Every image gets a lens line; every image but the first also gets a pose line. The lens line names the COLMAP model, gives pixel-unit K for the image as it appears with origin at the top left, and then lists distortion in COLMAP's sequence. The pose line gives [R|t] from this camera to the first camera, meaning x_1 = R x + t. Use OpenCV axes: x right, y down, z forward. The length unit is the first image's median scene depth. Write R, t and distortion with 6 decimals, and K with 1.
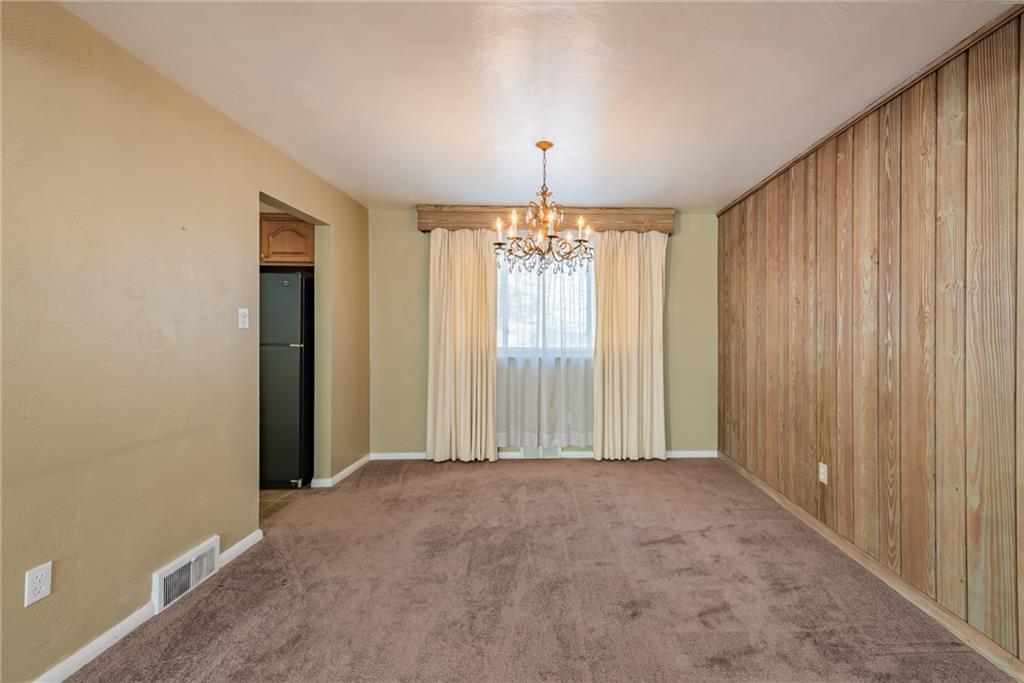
lens RADIAL K [[421.5, 0, 562.5], [0, 421.5, 327.0], [0, 0, 1]] dist [0.000647, 0.000011]
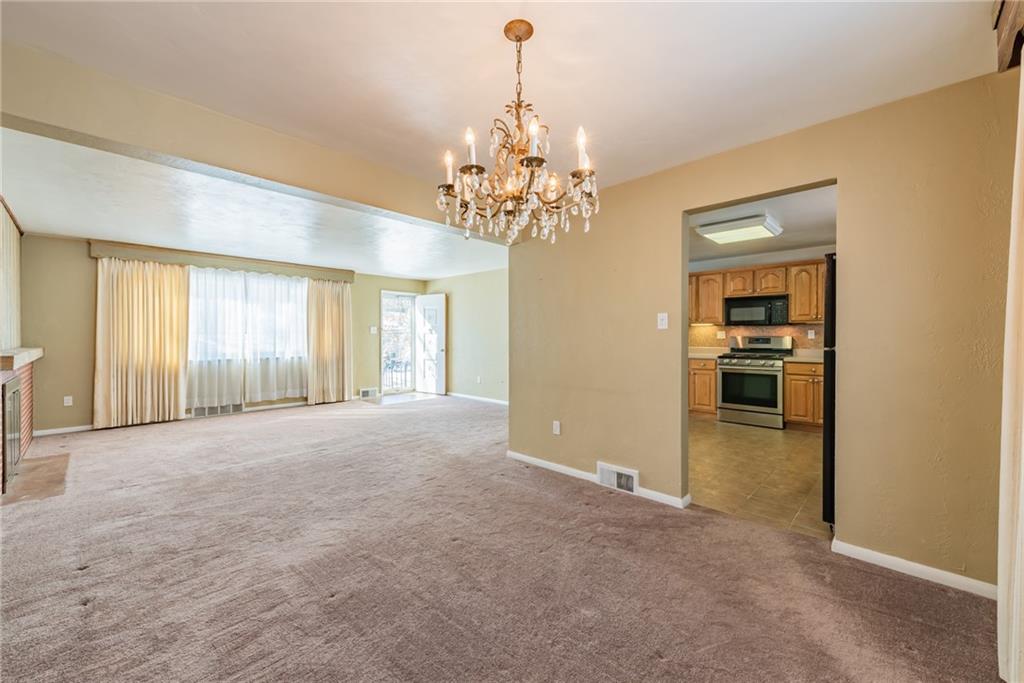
lens RADIAL K [[405.9, 0, 508.3], [0, 405.9, 336.0], [0, 0, 1]] dist [0.011731, -0.001498]
pose [[-0.722579, -0.001229, -0.691287, 0.328861], [0.004045, 0.999974, -0.006007, 0.022633], [0.691276, -0.007137, -0.722555, 1.171751]]
